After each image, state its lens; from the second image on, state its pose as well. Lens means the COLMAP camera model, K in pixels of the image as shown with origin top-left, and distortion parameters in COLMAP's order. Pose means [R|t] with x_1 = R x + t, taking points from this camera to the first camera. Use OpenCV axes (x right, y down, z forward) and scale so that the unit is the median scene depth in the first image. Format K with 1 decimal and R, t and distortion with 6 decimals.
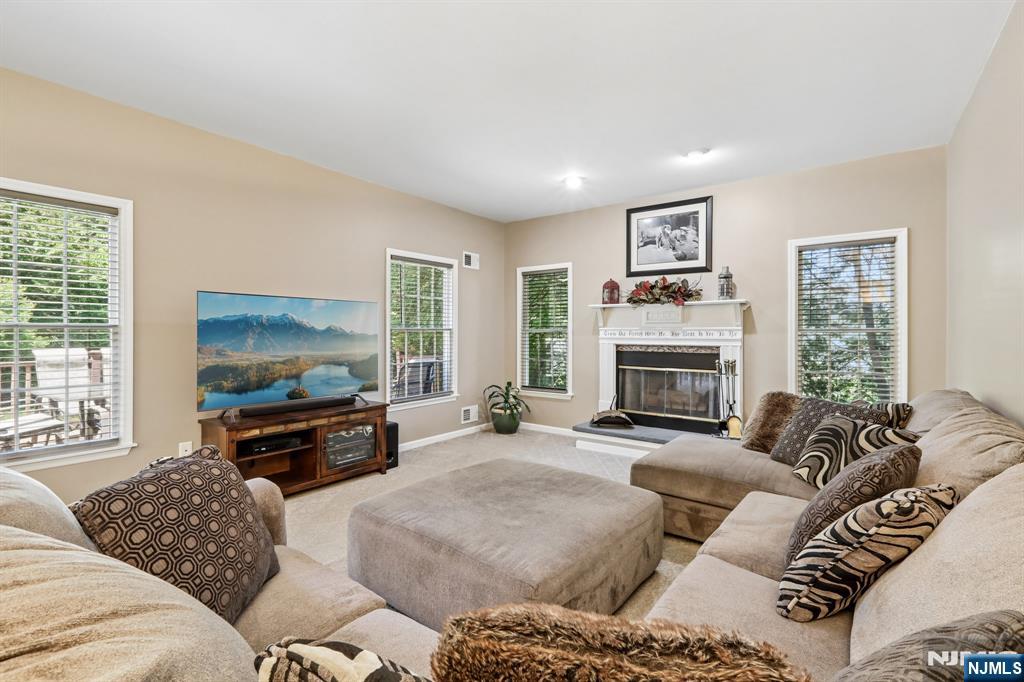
lens RADIAL K [[470.7, 0, 511.8], [0, 470.7, 340.3], [0, 0, 1]] dist [0.009345, -0.001110]
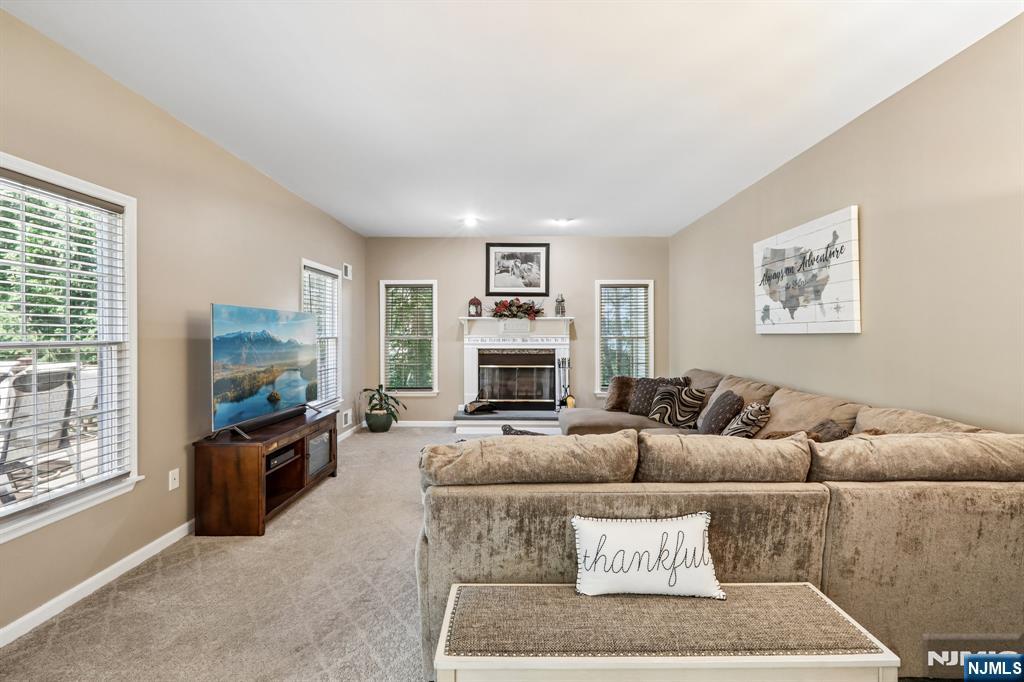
lens RADIAL K [[470.7, 0, 520.1], [0, 470.7, 337.4], [0, 0, 1]] dist [0.009345, -0.001110]
pose [[0.810948, -0.001970, 0.585115, -0.456138], [0.008460, 0.999929, -0.008359, -0.010605], [-0.585057, 0.011729, 0.810907, -0.095059]]
